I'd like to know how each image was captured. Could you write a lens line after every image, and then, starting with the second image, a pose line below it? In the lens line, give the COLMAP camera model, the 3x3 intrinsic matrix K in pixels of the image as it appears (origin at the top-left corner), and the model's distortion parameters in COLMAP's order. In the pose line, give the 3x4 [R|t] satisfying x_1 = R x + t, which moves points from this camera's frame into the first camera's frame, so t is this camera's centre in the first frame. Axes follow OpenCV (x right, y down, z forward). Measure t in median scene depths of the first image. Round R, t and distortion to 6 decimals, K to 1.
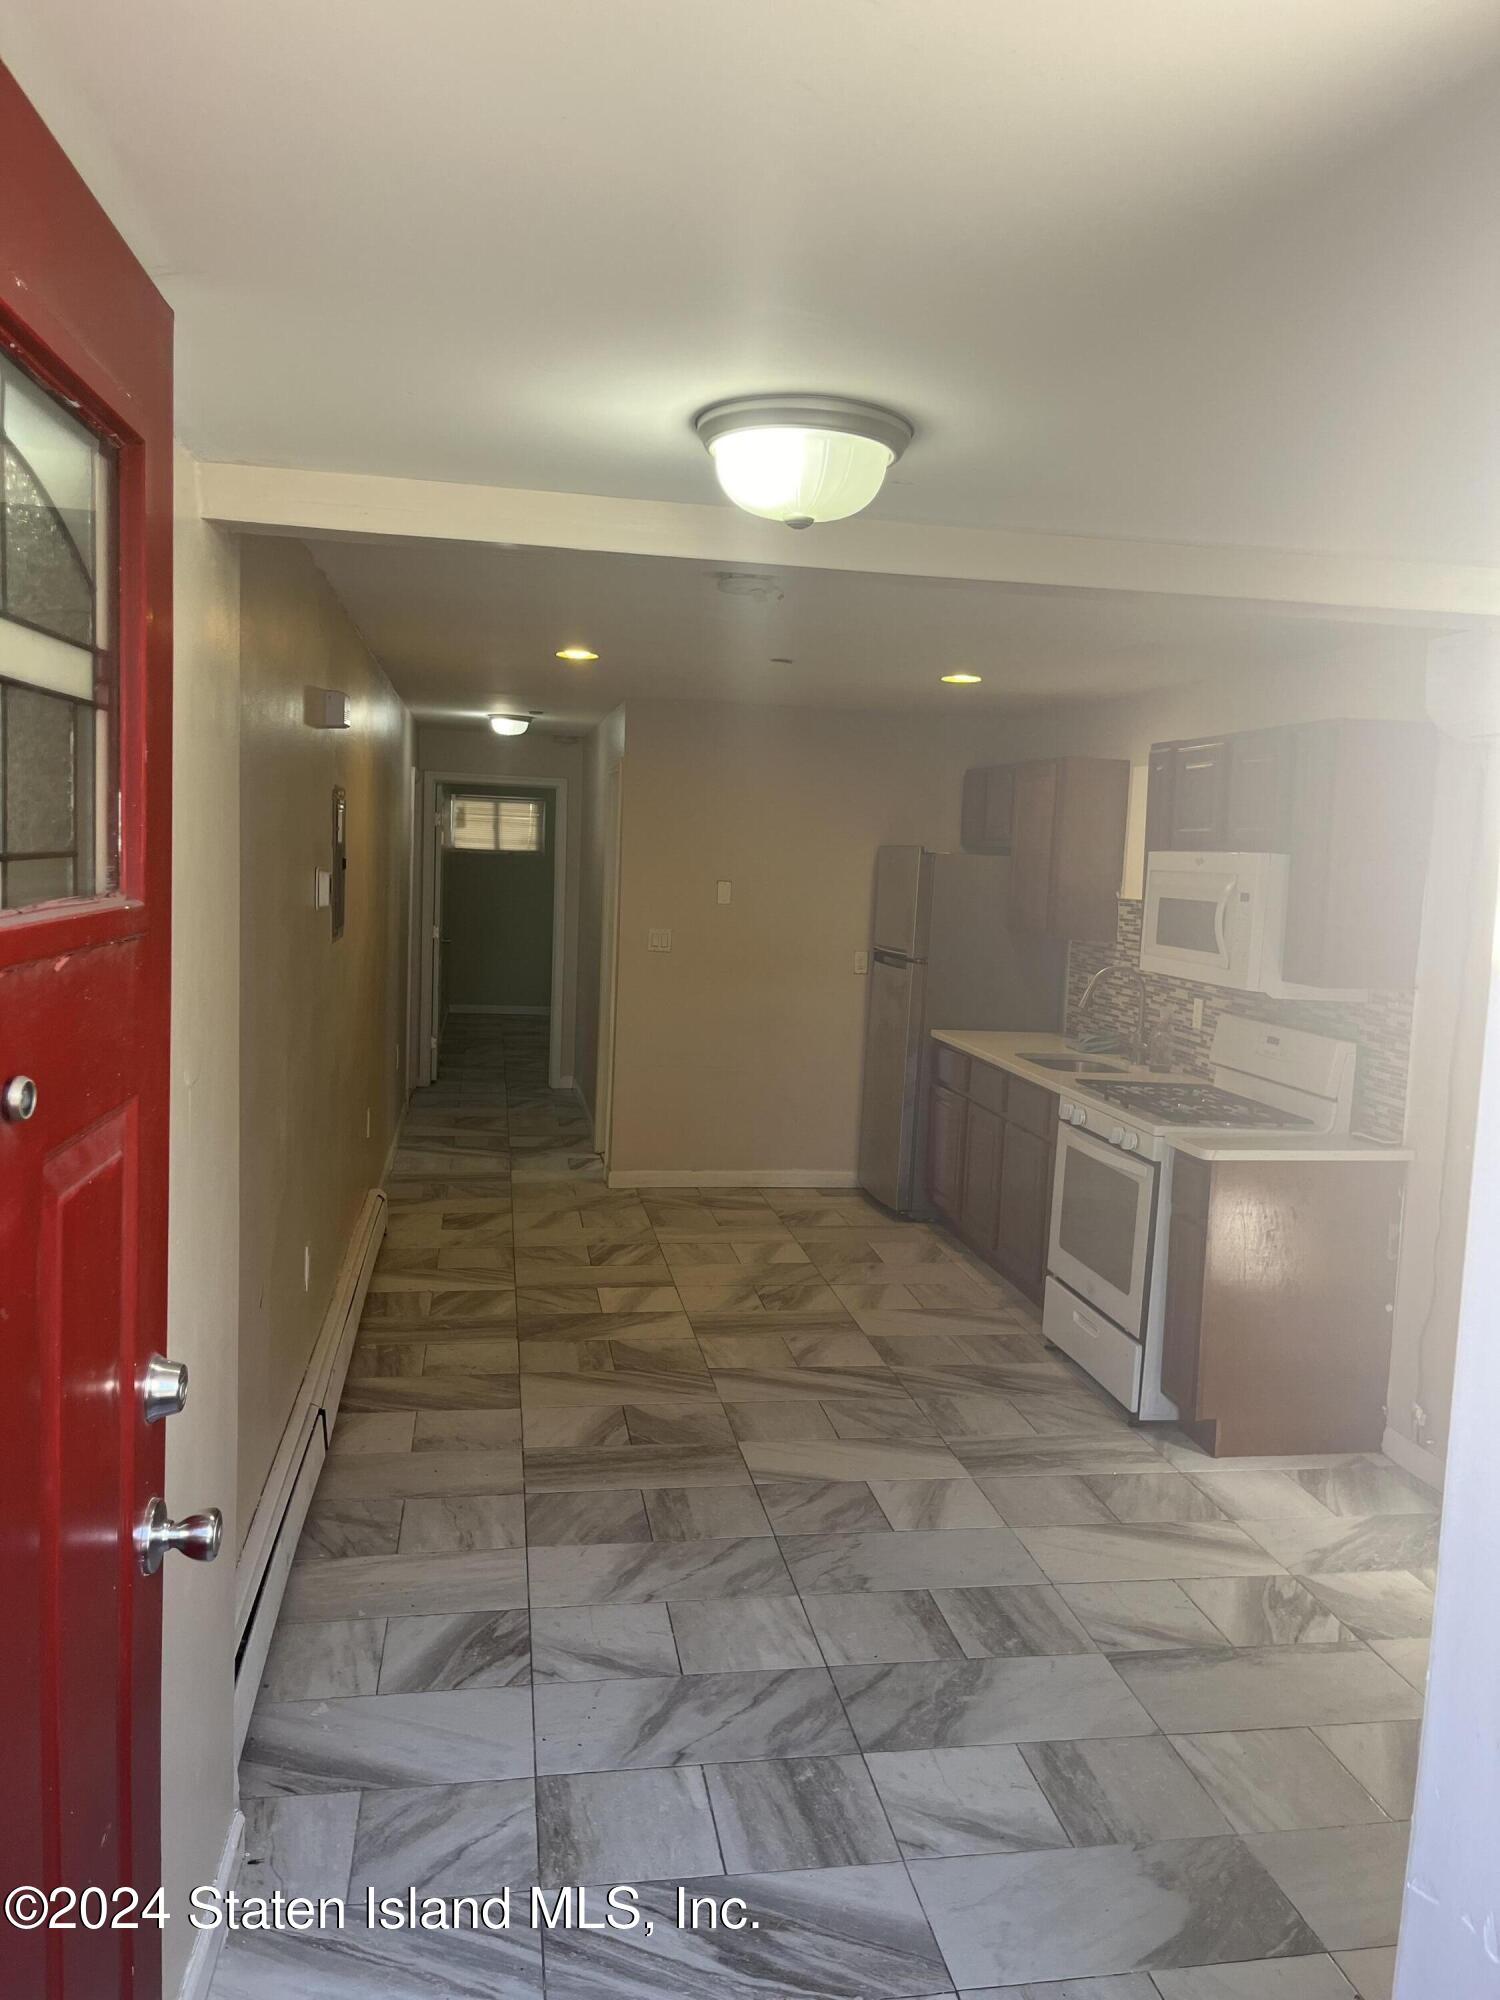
lens RADIAL K [[1518.8, 0, 749.3], [0, 1518.8, 1001.7], [0, 0, 1]] dist [0.045266, -0.038663]
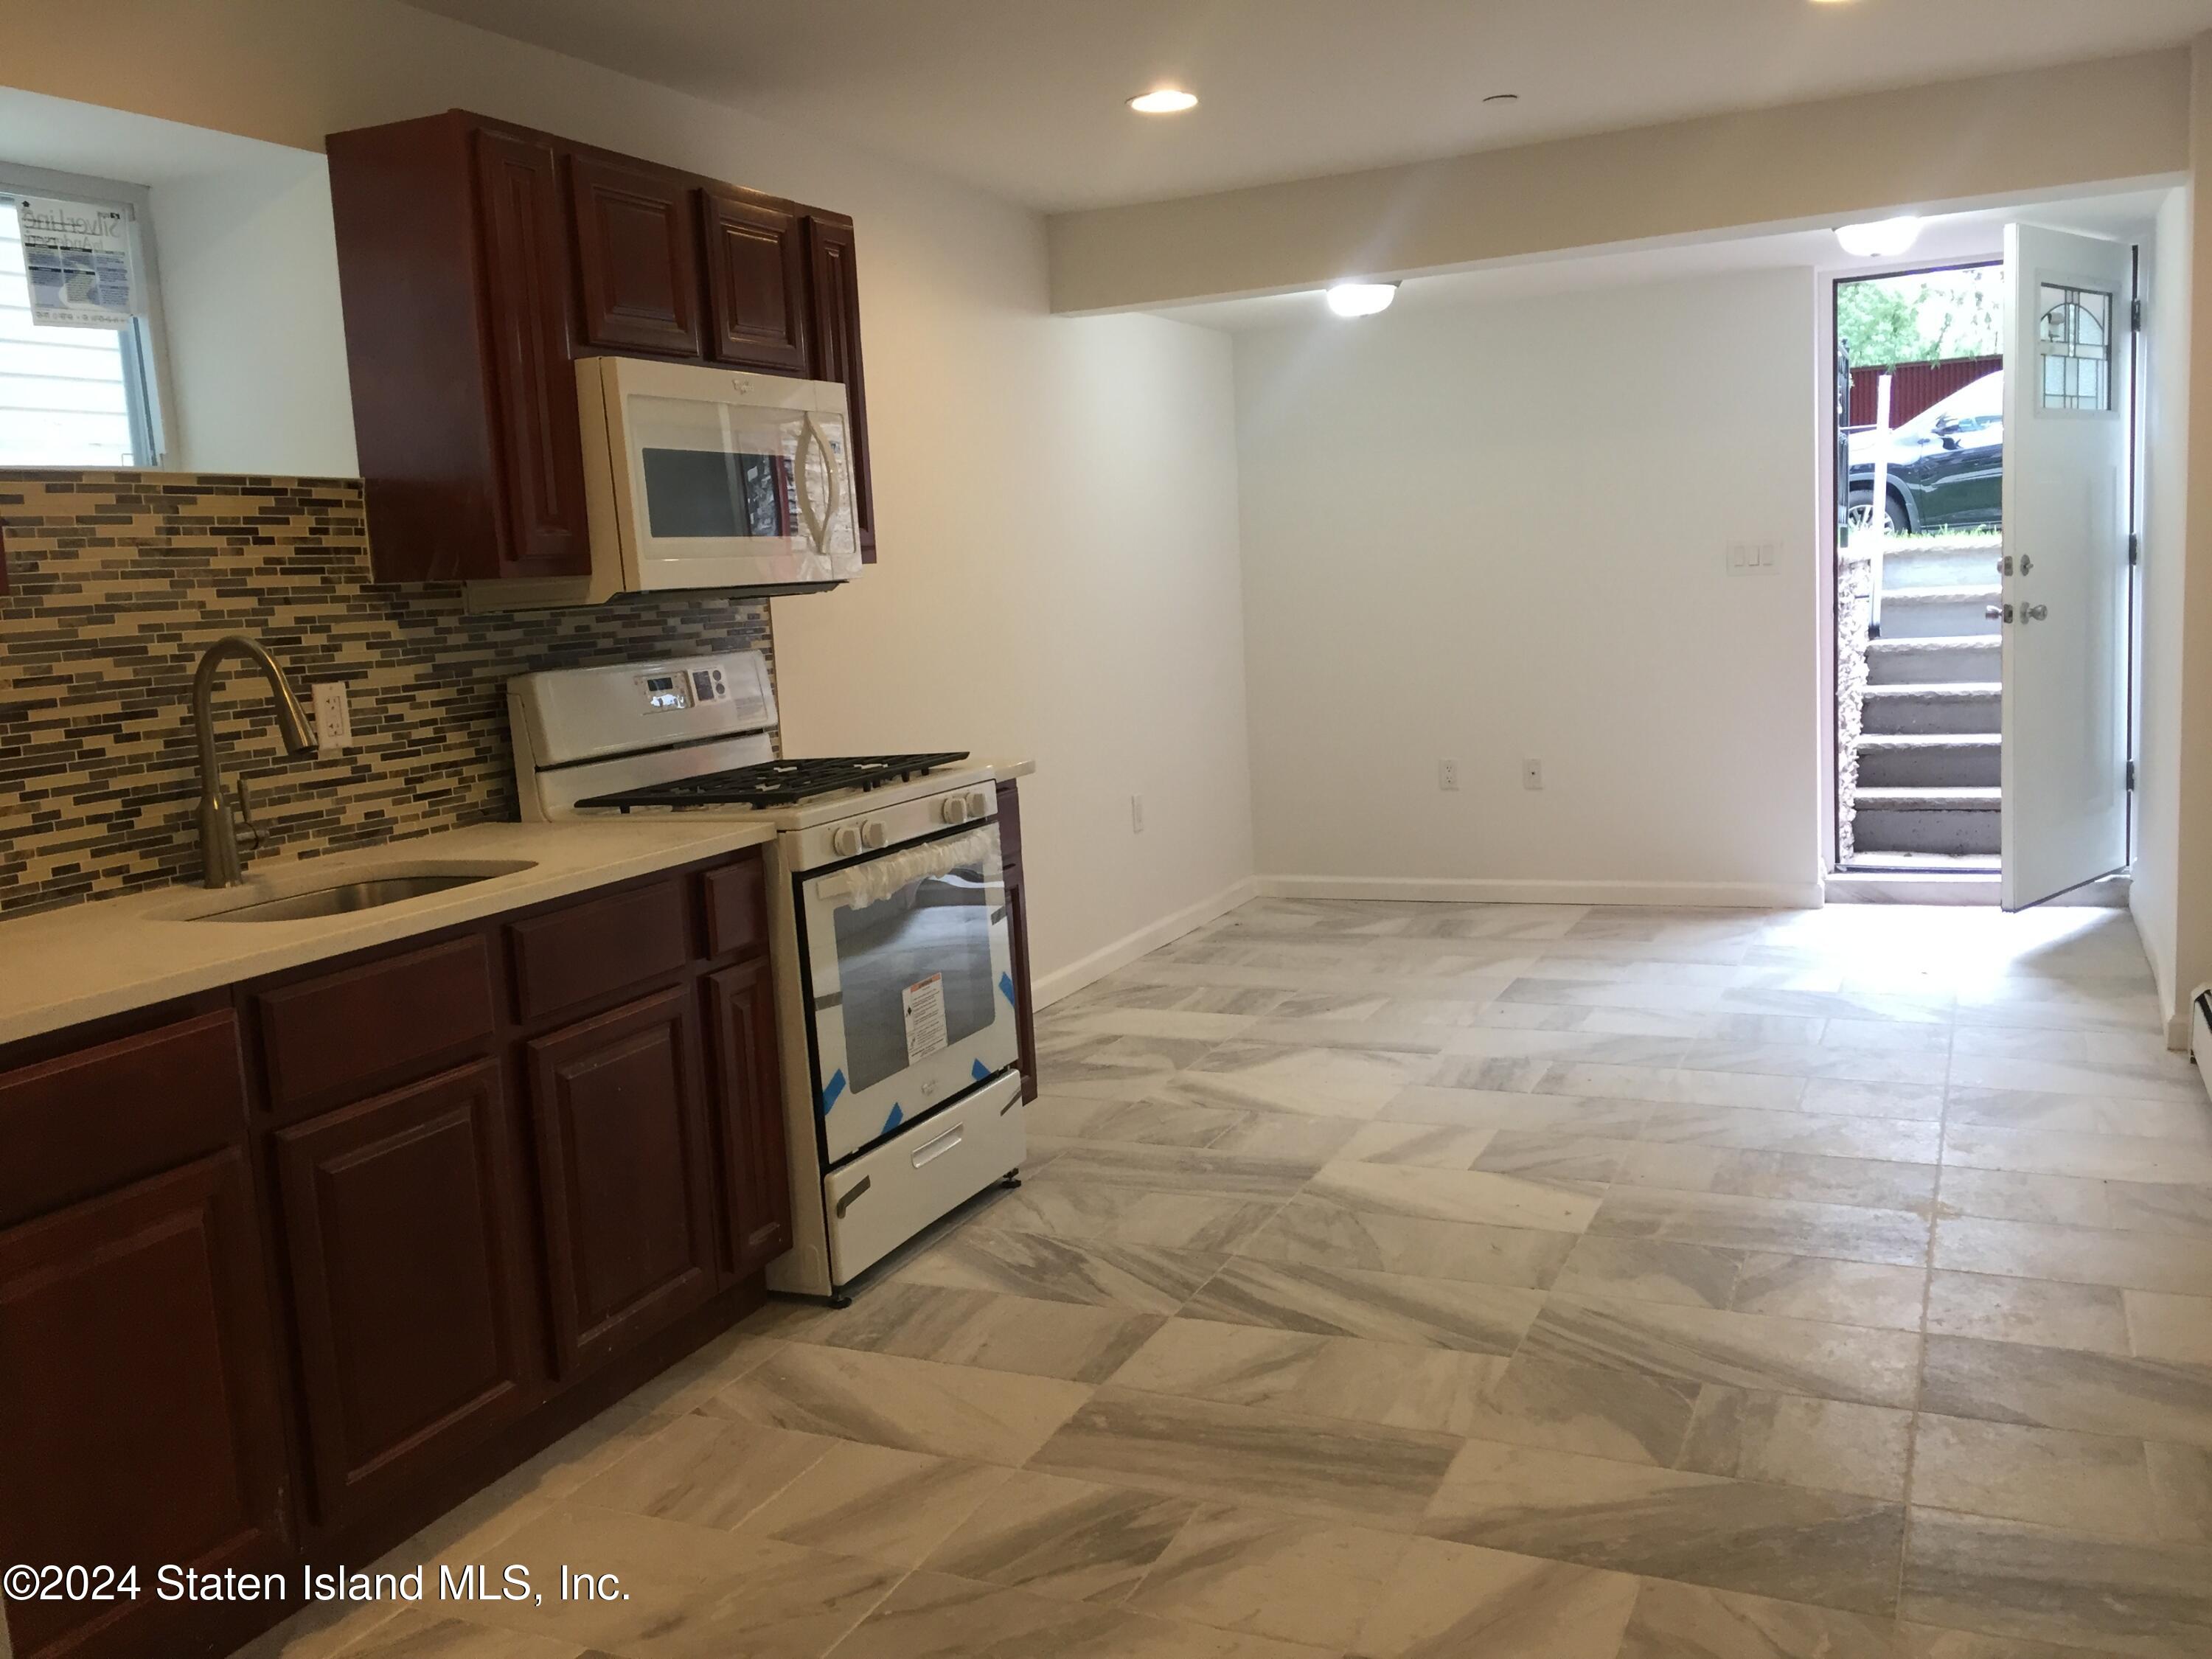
lens RADIAL K [[1865.9, 0, 1102.5], [0, 1865.9, 830.4], [0, 0, 1]] dist [0.046972, -0.059054]
pose [[-0.823518, -0.077405, 0.561985, -0.250820], [0.076527, 0.966434, 0.245253, -0.092187], [-0.562105, 0.244977, -0.789952, 1.519087]]
